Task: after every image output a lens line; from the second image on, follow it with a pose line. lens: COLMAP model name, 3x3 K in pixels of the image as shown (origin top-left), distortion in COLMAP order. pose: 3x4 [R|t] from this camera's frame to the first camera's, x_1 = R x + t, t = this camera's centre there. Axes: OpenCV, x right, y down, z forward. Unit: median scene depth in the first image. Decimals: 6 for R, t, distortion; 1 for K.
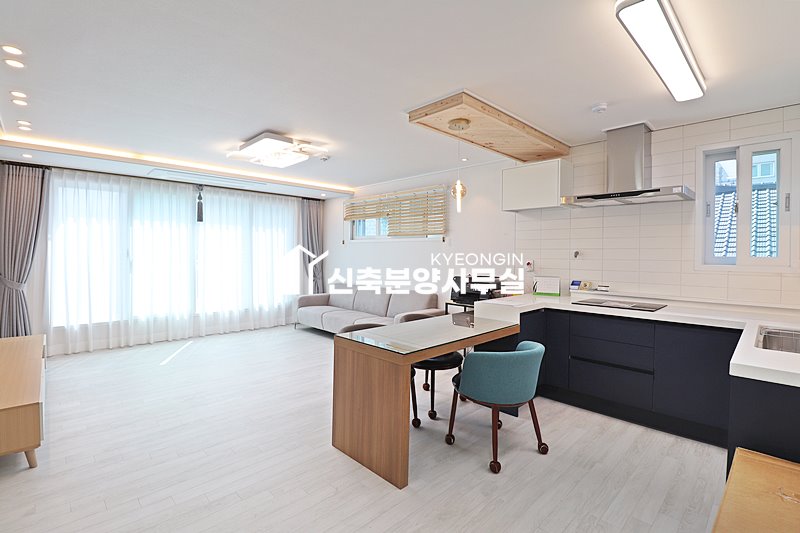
lens RADIAL K [[372.1, 0, 401.5], [0, 372.1, 259.6], [0, 0, 1]] dist [-0.017829, -0.003631]
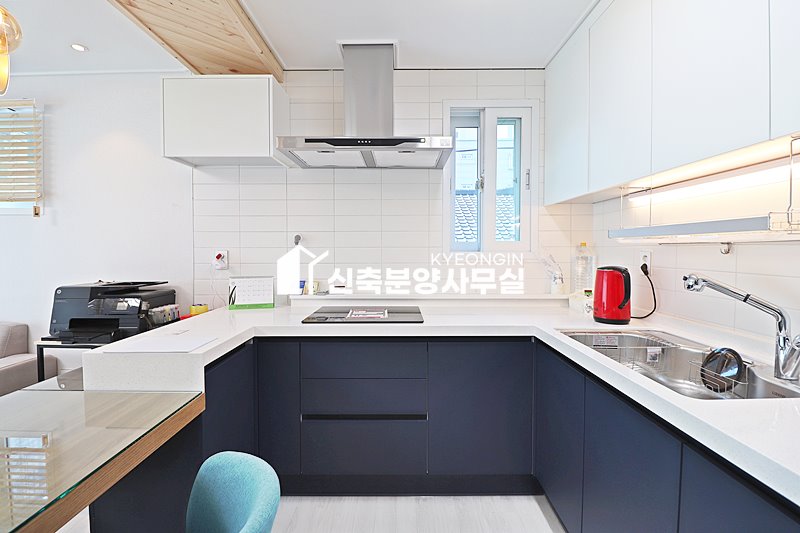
lens RADIAL K [[372.1, 0, 401.5], [0, 372.1, 262.1], [0, 0, 1]] dist [-0.017829, -0.003631]
pose [[0.703750, -0.033640, 0.709650, 0.144093], [0.019334, 0.999415, 0.028203, 0.009946], [-0.710184, -0.006128, 0.703989, 0.427405]]
